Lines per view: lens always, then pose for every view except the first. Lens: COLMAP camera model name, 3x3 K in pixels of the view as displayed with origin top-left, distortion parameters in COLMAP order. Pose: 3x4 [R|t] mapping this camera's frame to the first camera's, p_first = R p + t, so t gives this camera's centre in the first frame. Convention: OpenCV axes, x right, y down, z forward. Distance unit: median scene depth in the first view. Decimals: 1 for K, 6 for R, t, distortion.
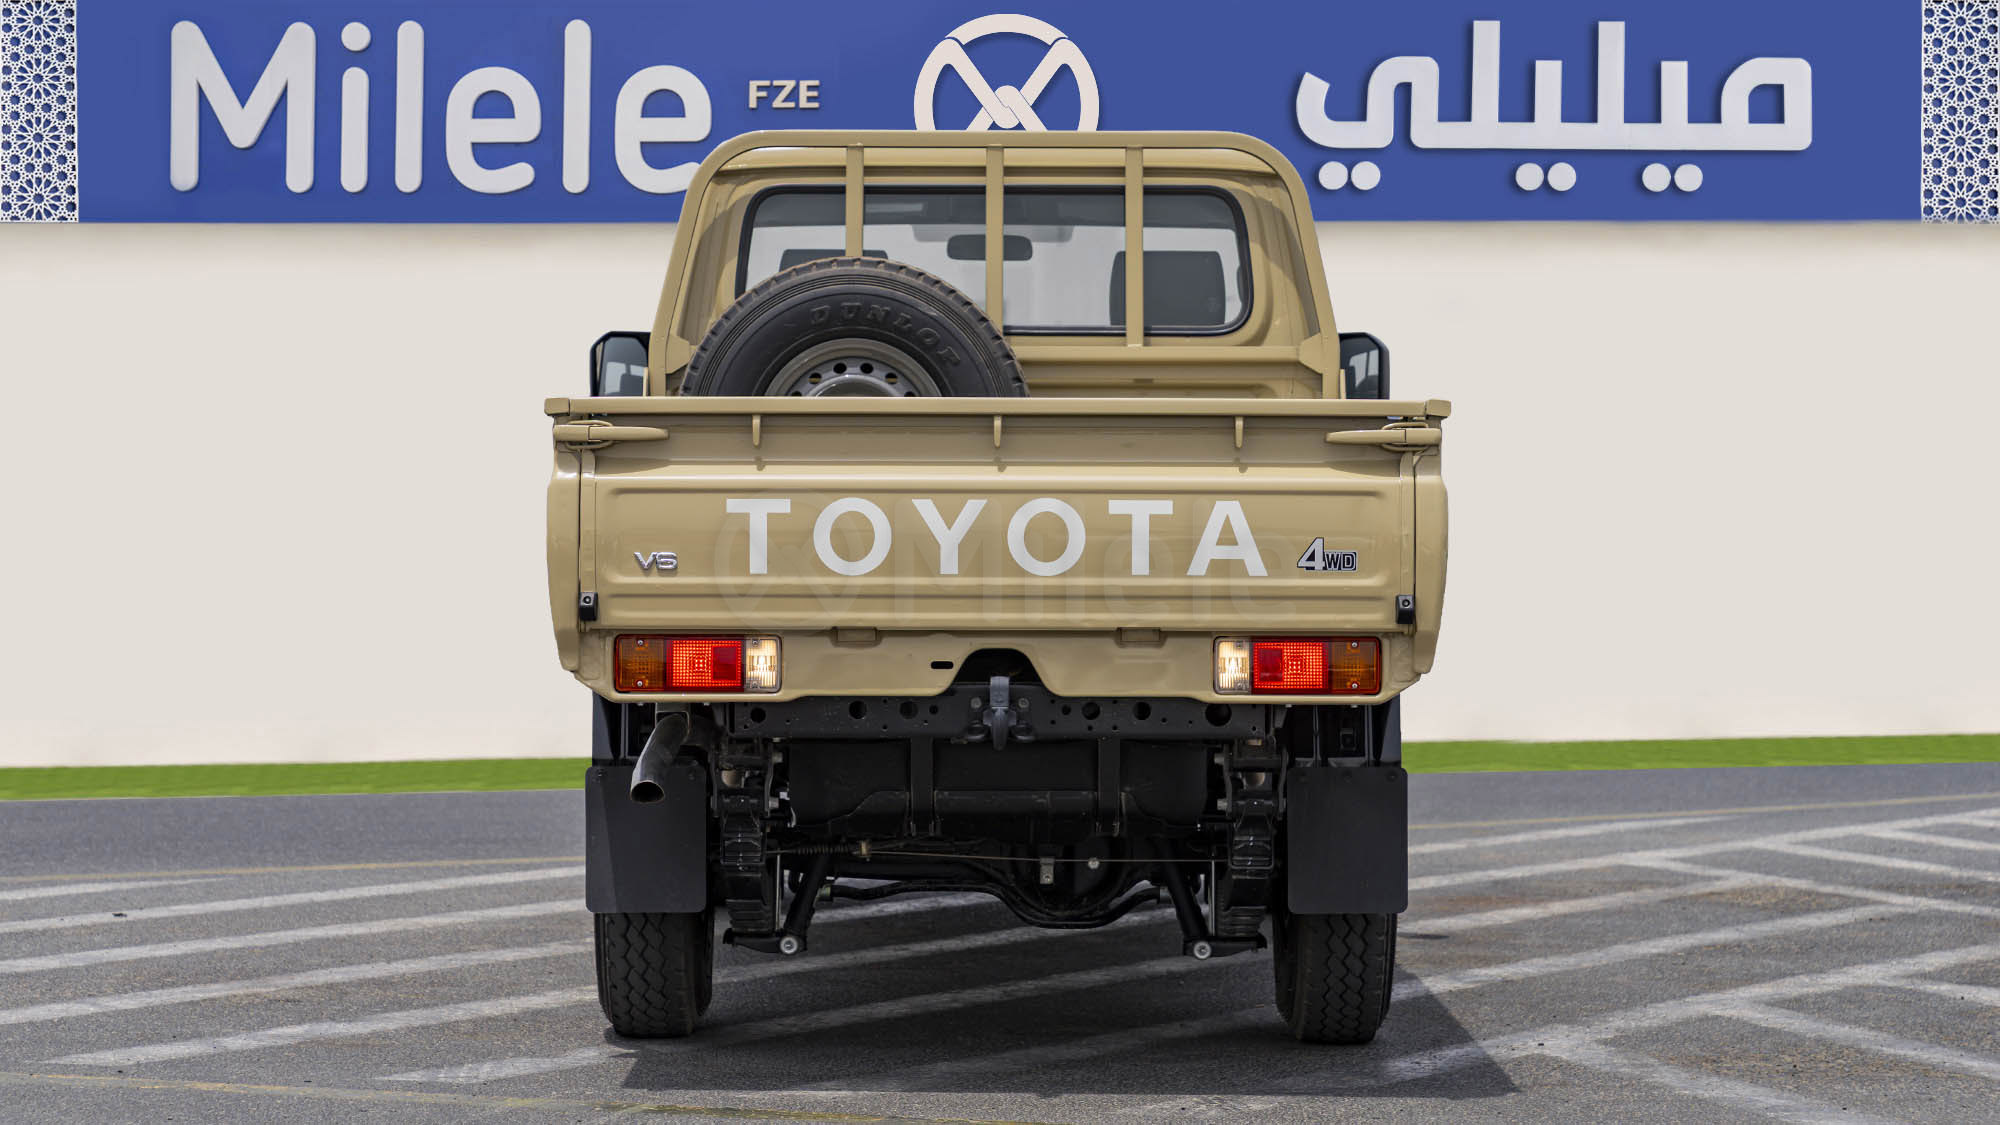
lens RADIAL K [[4596.2, 0, 1003.6], [0, 4596.2, 685.3], [0, 0, 1]] dist [-0.039988, -0.053251]
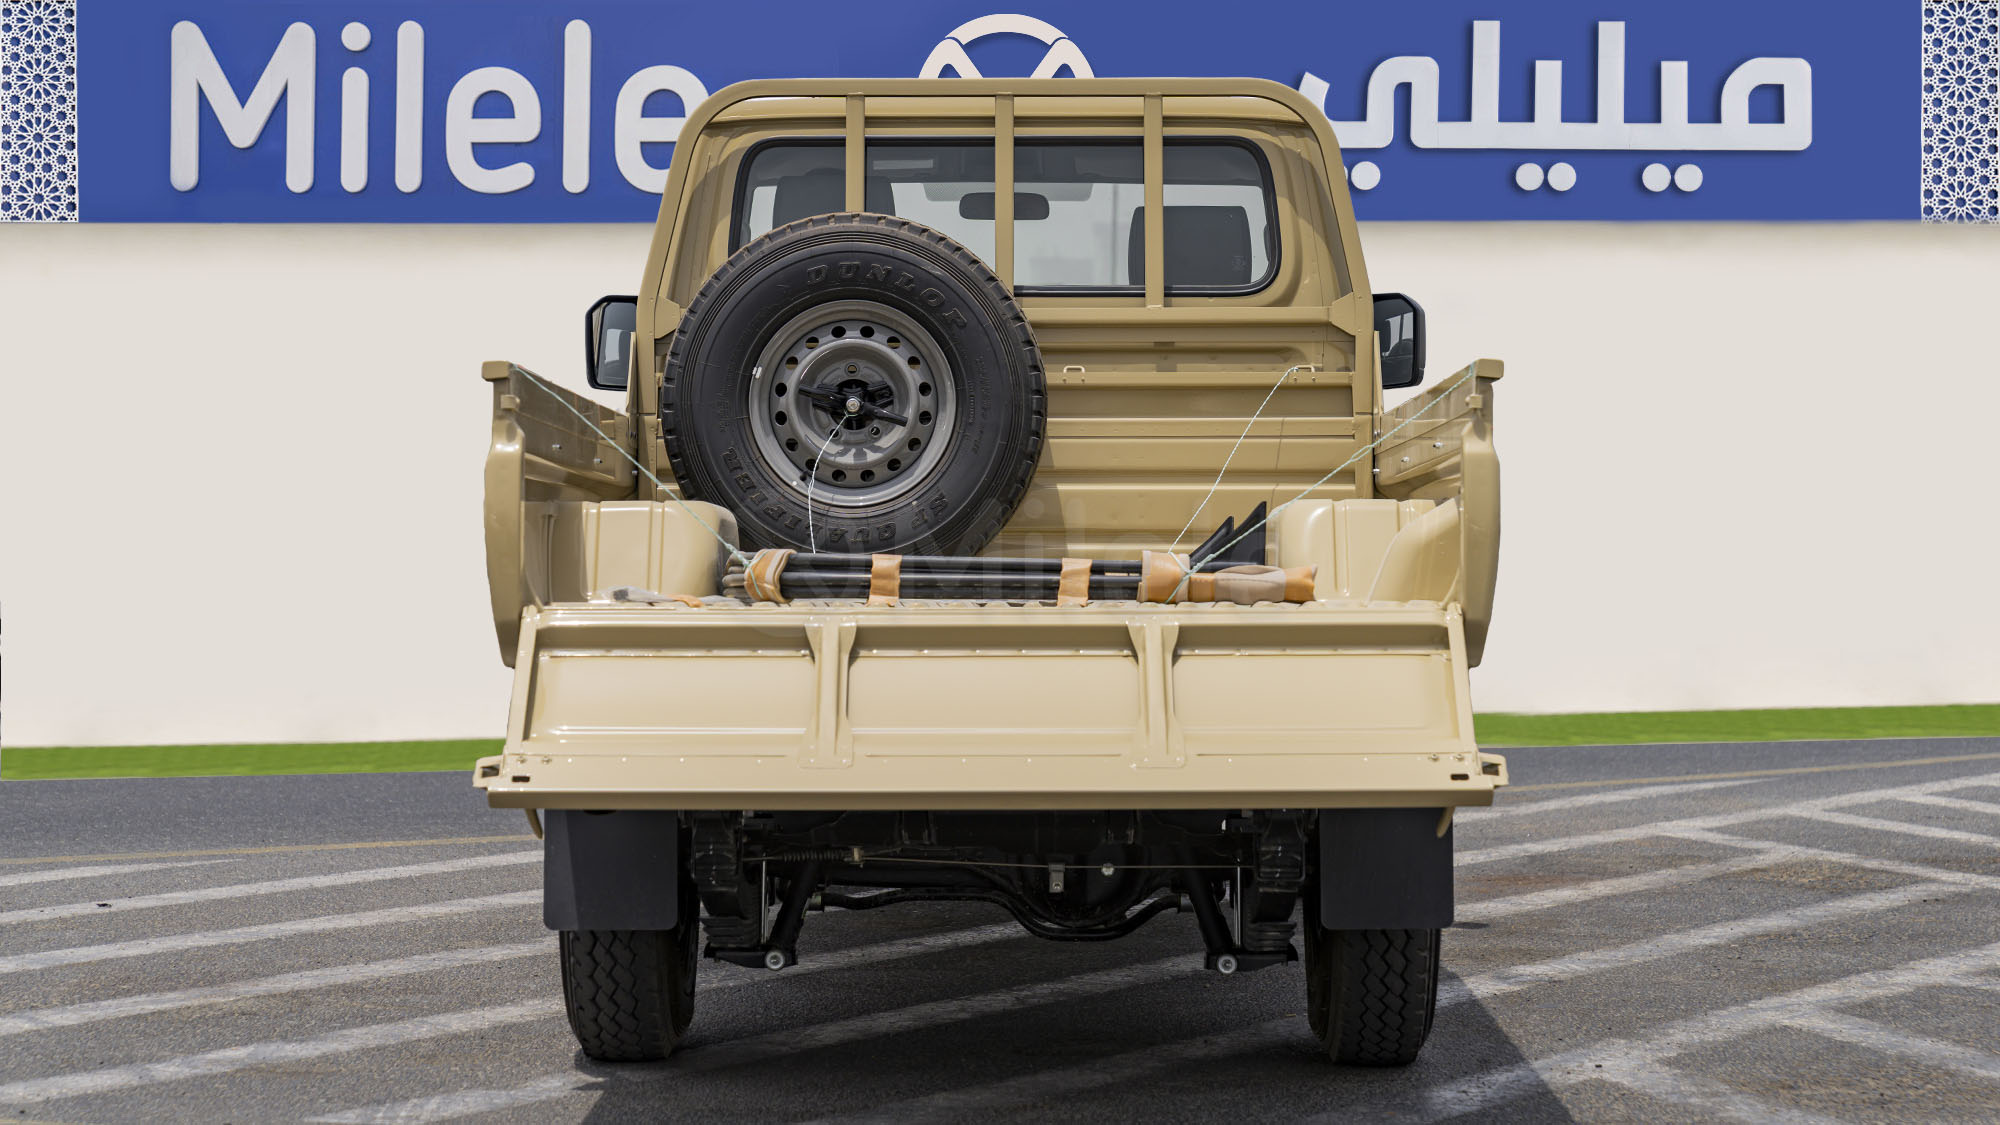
lens RADIAL K [[4332.3, 0, 1000.0], [0, 4332.3, 562.5], [0, 0, 1]] dist [0.018048, -0.190742]
pose [[0.999926, -0.002941, -0.011787, 0.007240], [0.002726, 0.999830, -0.018228, -0.005752], [0.011839, 0.018195, 0.999764, 0.117073]]
